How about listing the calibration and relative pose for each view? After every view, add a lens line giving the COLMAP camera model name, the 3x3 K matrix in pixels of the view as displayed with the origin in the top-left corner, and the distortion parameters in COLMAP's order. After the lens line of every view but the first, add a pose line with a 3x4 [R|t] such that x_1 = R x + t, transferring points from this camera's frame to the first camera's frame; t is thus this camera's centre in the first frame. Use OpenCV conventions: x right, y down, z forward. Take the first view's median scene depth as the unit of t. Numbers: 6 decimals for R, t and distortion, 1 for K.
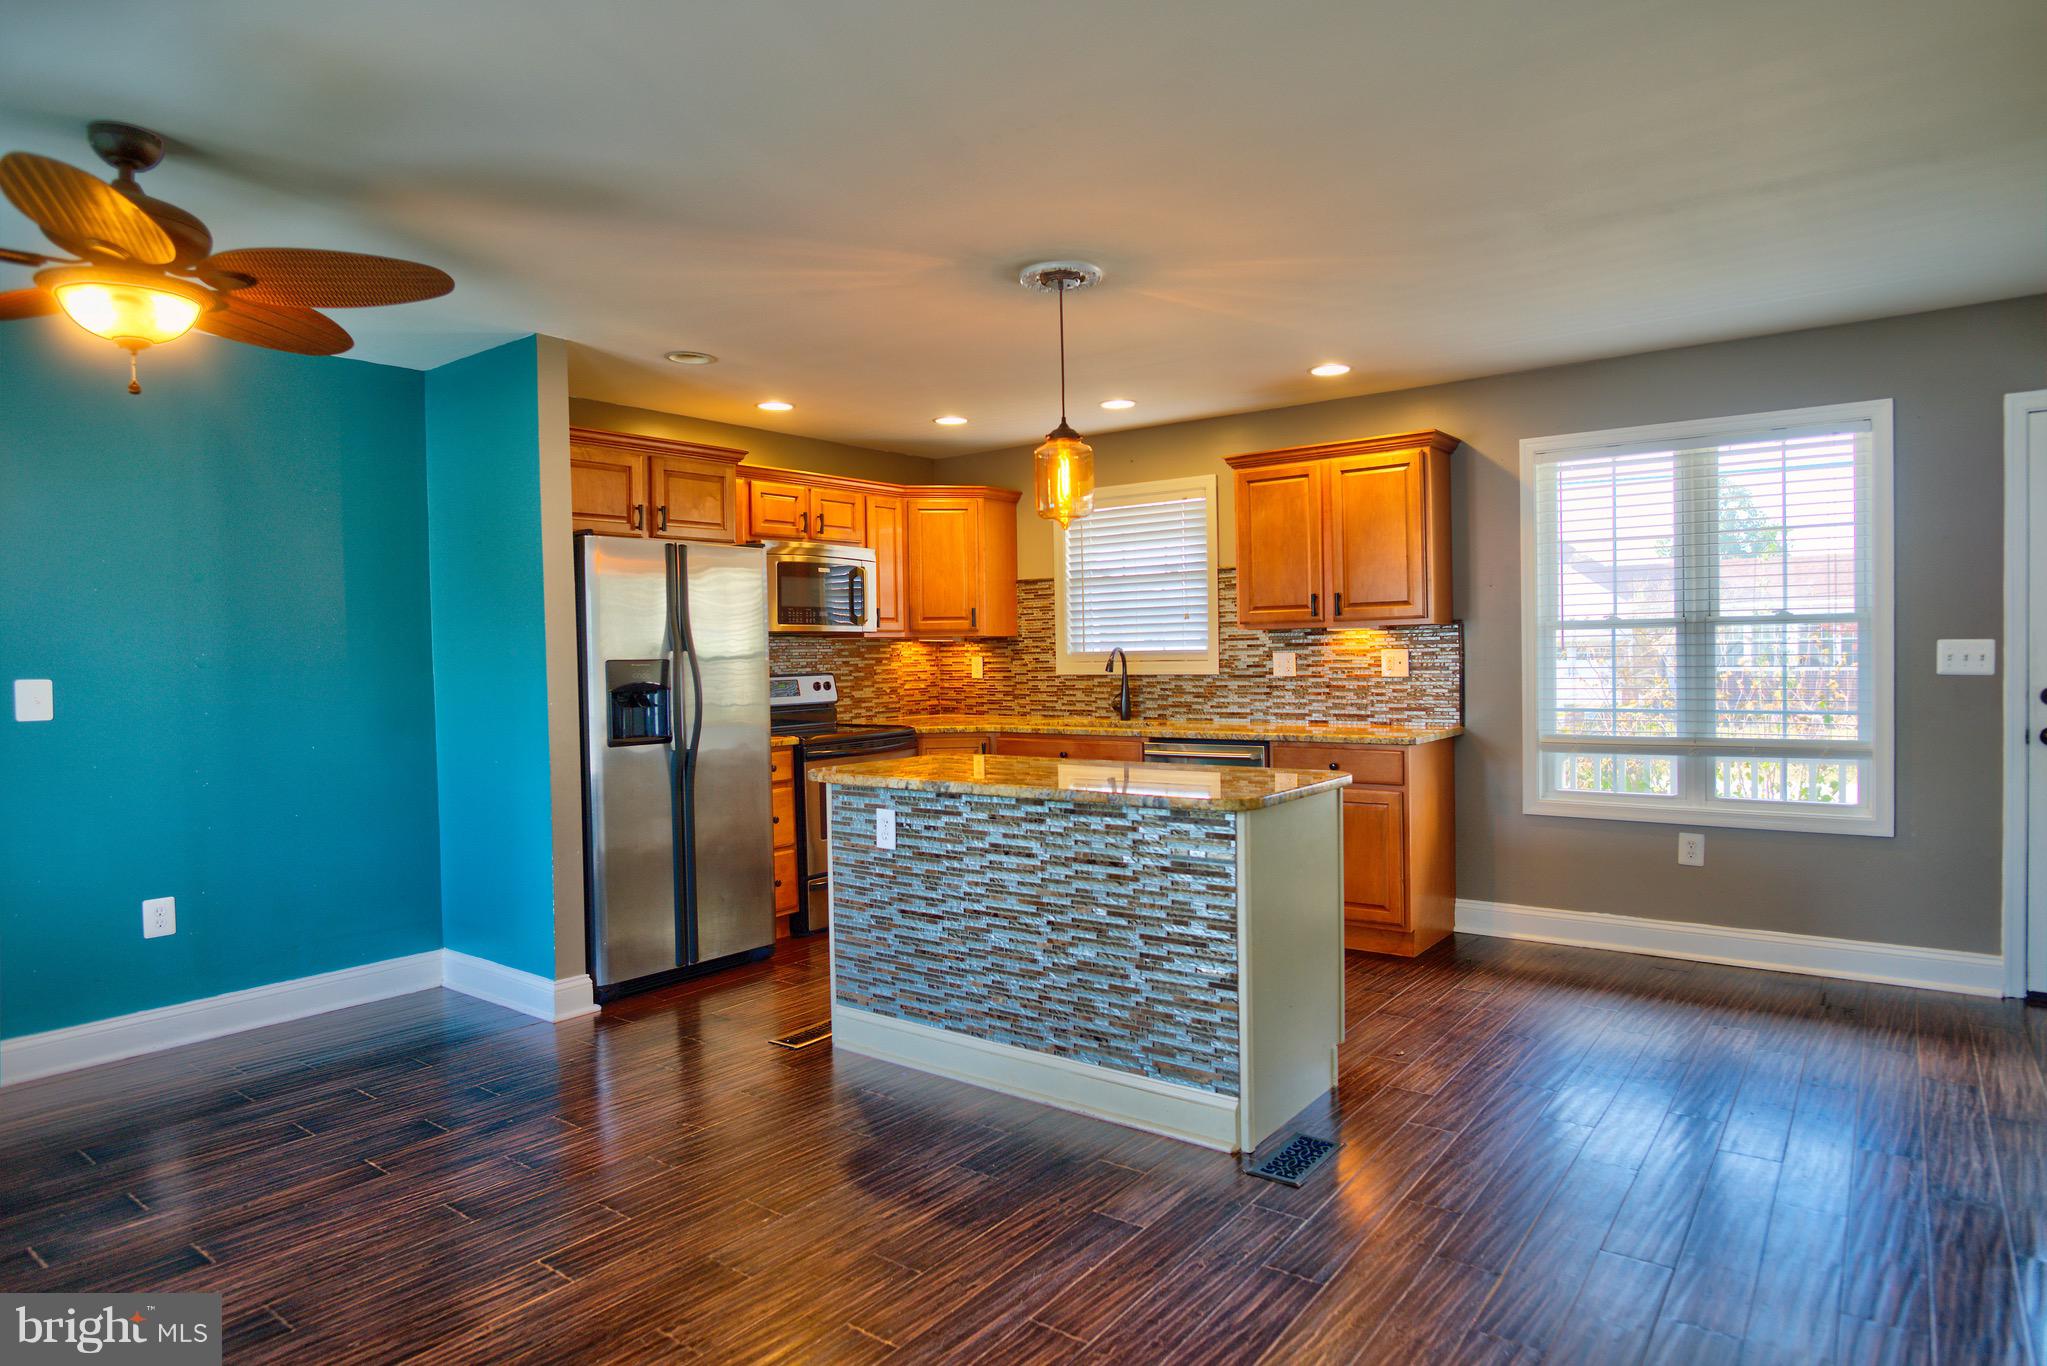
lens RADIAL K [[1172.5, 0, 1026.1], [0, 1172.5, 680.3], [0, 0, 1]] dist [-0.041558, 0.017529]
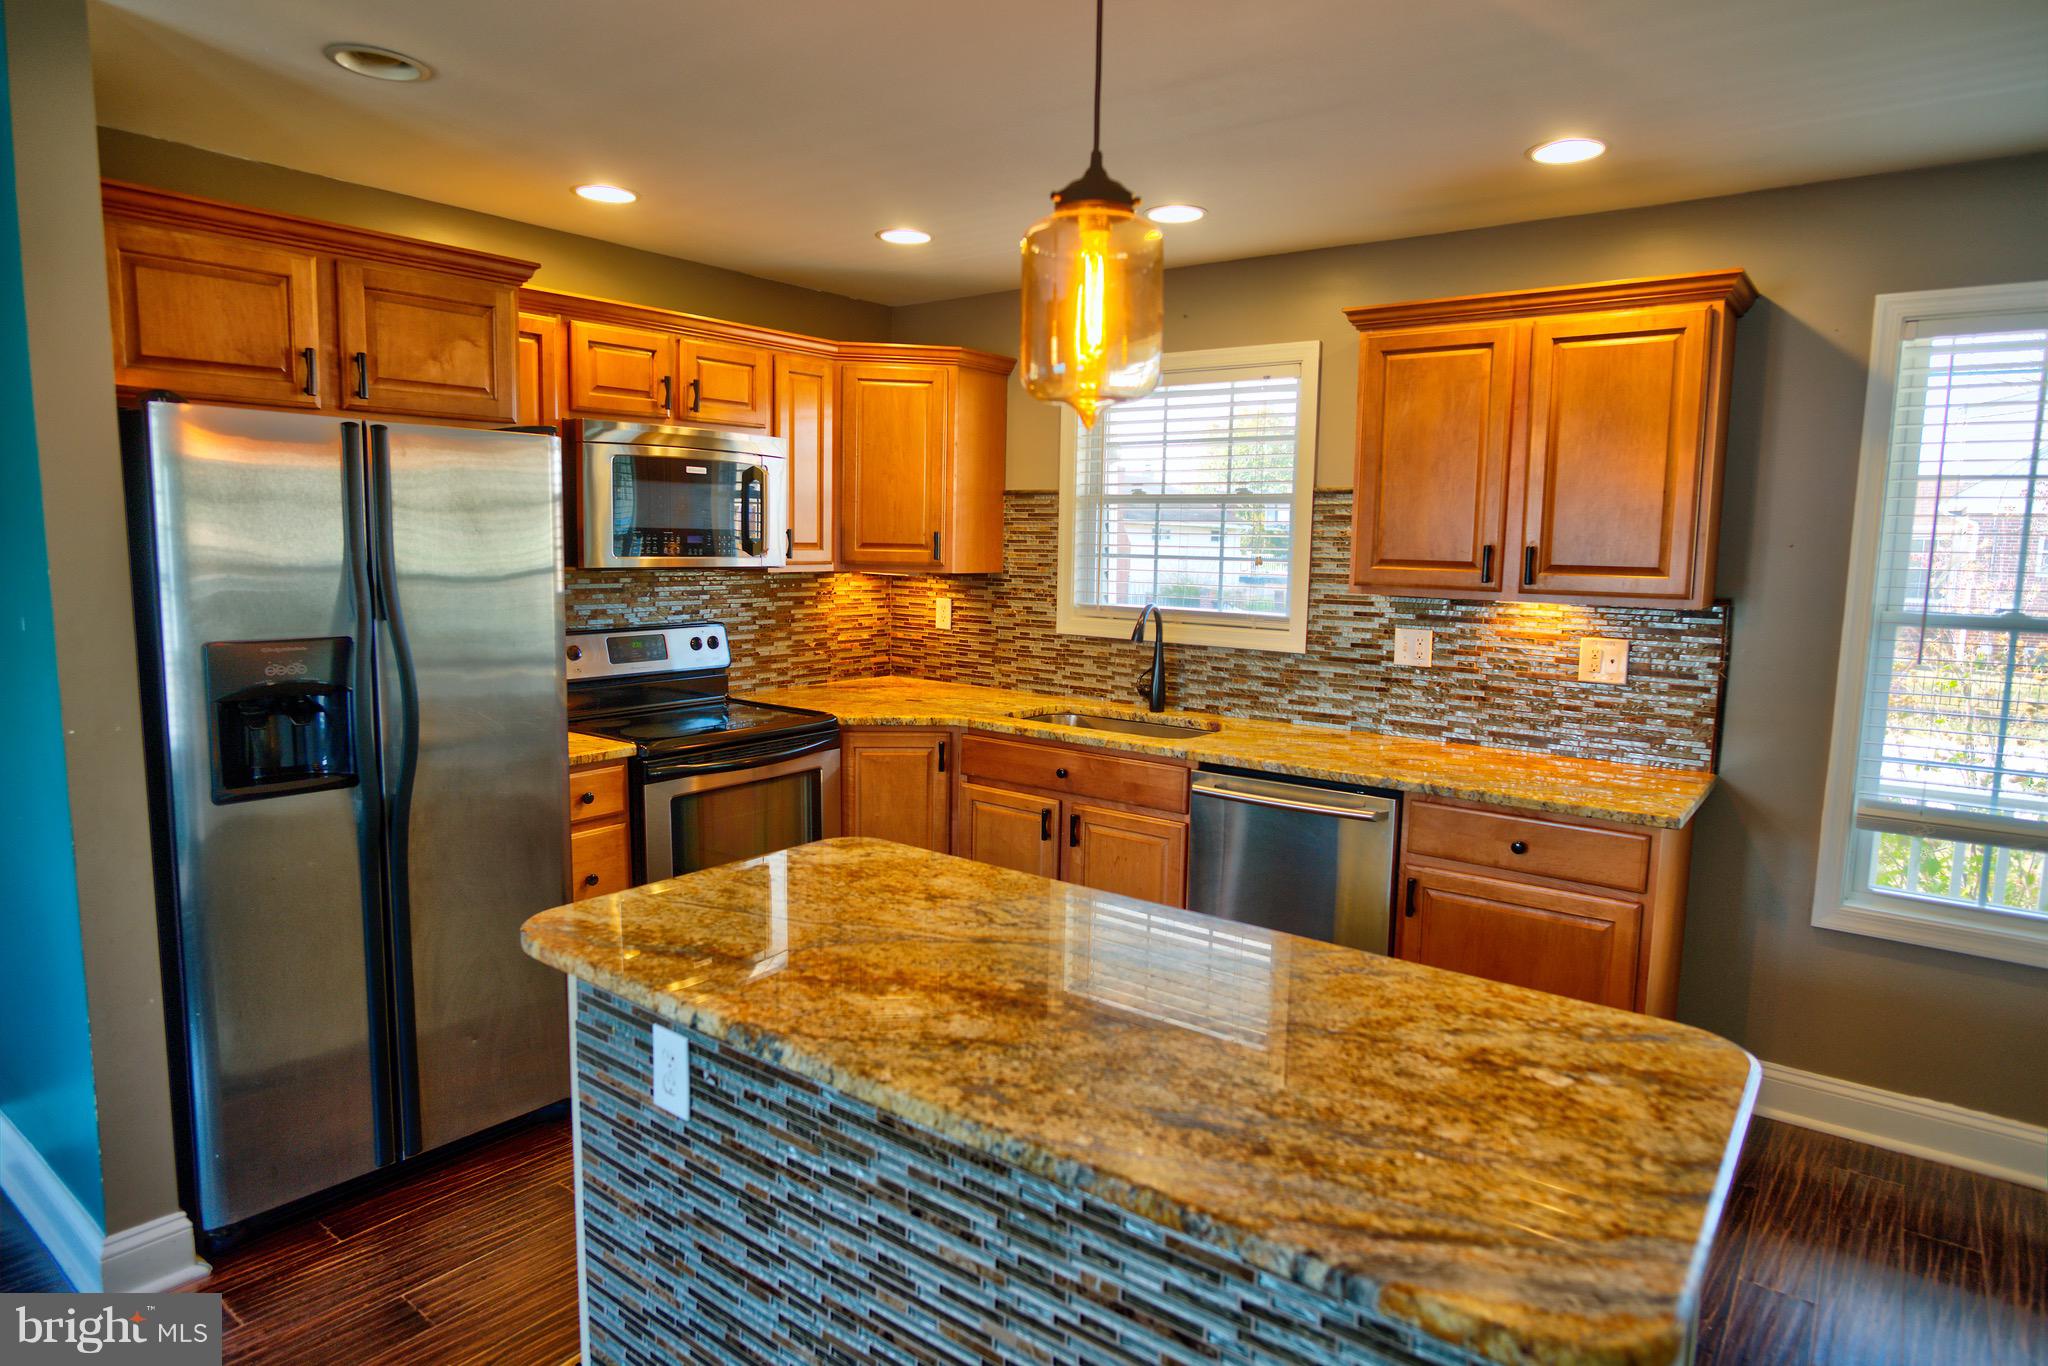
lens RADIAL K [[1173.1, 0, 1026.6], [0, 1173.1, 680.3], [0, 0, 1]] dist [-0.041558, 0.017529]
pose [[0.999274, 0.037951, 0.003229, 0.009205], [-0.038085, 0.994540, 0.097158, -0.054546], [0.000476, -0.097211, 0.995264, 0.399760]]
